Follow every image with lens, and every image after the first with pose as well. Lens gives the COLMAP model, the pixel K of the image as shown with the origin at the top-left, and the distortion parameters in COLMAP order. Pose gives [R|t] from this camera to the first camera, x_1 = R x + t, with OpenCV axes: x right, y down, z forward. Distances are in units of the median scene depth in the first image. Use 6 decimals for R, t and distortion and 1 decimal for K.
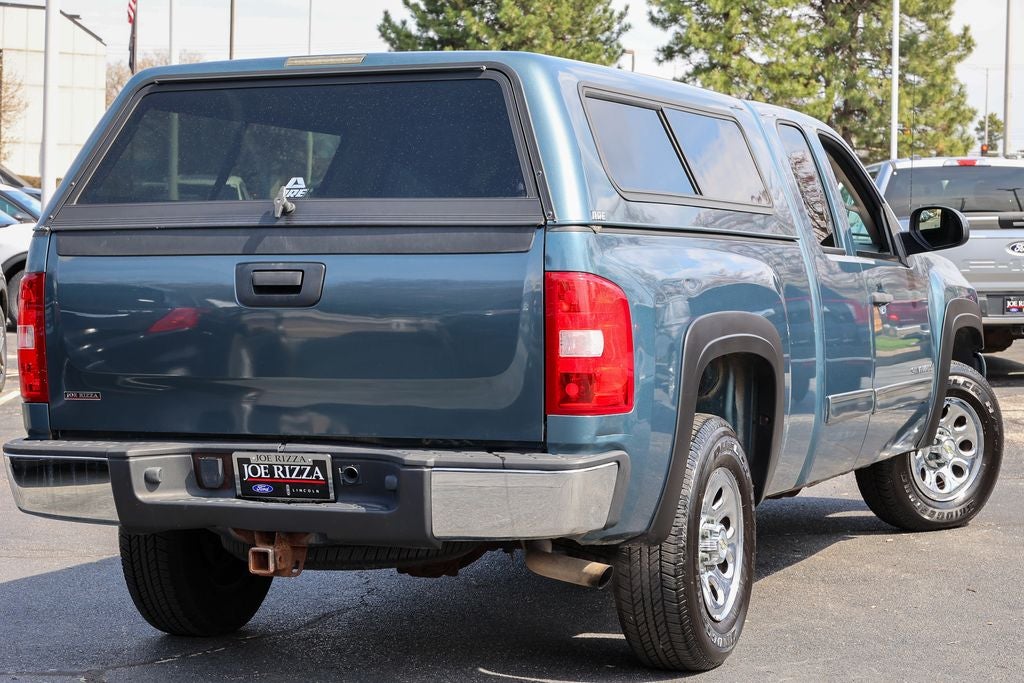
lens RADIAL K [[2236.3, 0, 512.0], [0, 2236.3, 341.5], [0, 0, 1]] dist [-0.052384, -0.243635]
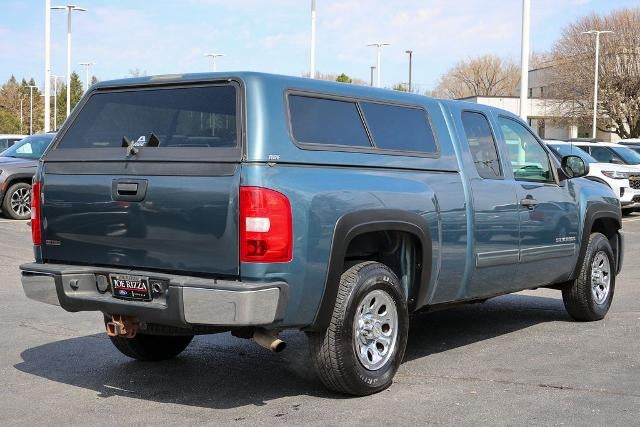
lens RADIAL K [[974.4, 0, 320.0], [0, 974.4, 213.5], [0, 0, 1]] dist [-0.011257, -0.012349]
pose [[0.973872, 0.025931, -0.225611, 0.252097], [-0.025711, 0.999662, 0.003914, -0.012297], [0.225636, 0.001989, 0.974210, 0.194302]]
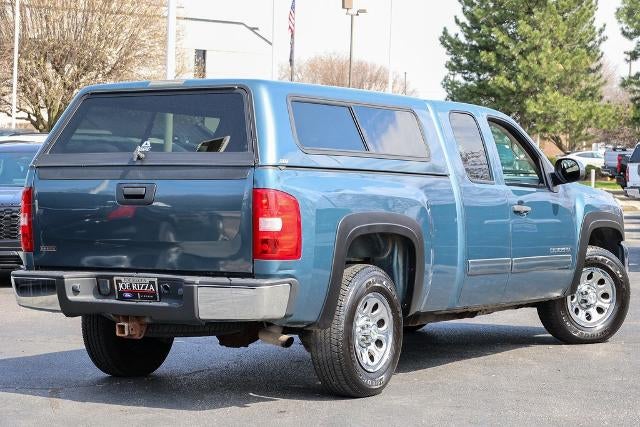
lens RADIAL K [[1498.9, 0, 320.0], [0, 1498.9, 213.5], [0, 0, 1]] dist [-0.019202, -0.664551]
pose [[0.988850, 0.013465, -0.148302, 0.259191], [-0.016747, 0.999641, -0.020903, 0.017480], [0.147967, 0.023154, 0.988721, -0.313753]]
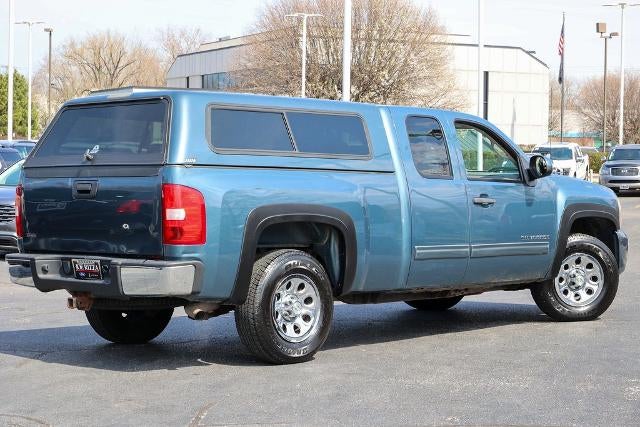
lens RADIAL K [[1255.6, 0, 320.0], [0, 1255.6, 213.5], [0, 0, 1]] dist [-0.033835, 0.195039]
pose [[0.937734, 0.010738, -0.347189, 0.596578], [-0.016623, 0.999764, -0.013977, 0.014893], [0.346957, 0.018878, 0.937691, -0.181647]]
